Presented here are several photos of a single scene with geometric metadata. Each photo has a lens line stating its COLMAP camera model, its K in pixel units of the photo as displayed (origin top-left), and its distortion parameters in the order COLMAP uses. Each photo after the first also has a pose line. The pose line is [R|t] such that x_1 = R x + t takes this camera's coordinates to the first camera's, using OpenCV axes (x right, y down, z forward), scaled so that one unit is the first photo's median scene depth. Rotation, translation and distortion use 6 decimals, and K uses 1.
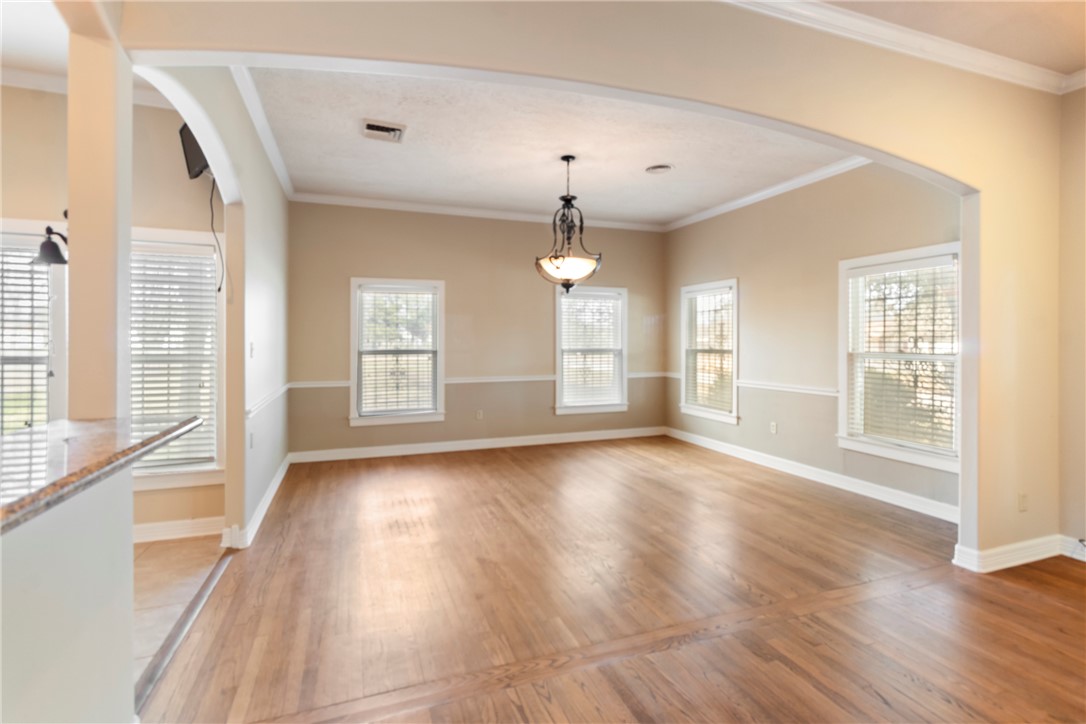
lens RADIAL K [[506.3, 0, 546.0], [0, 506.3, 350.1], [0, 0, 1]] dist [0.000370, -0.000007]
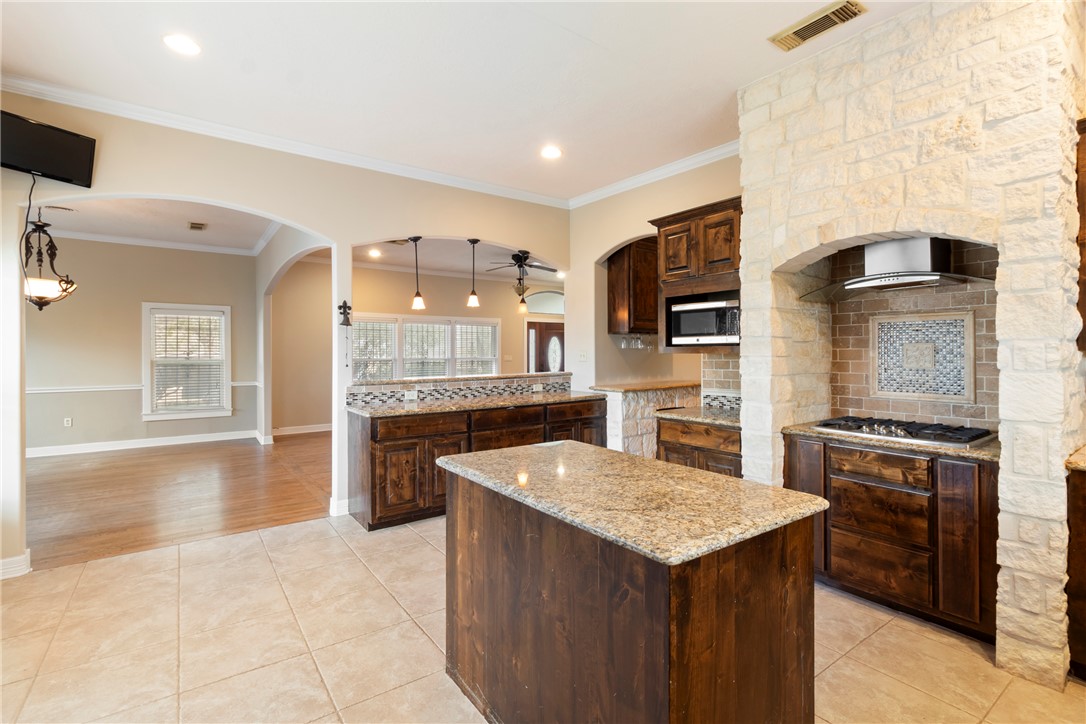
lens RADIAL K [[506.3, 0, 546.0], [0, 506.3, 350.1], [0, 0, 1]] dist [0.000370, -0.000007]
pose [[-0.267751, 0.004166, 0.963479, -1.271606], [0.007019, 0.999973, -0.002373, -0.015016], [-0.963463, 0.006127, -0.267773, 0.219400]]
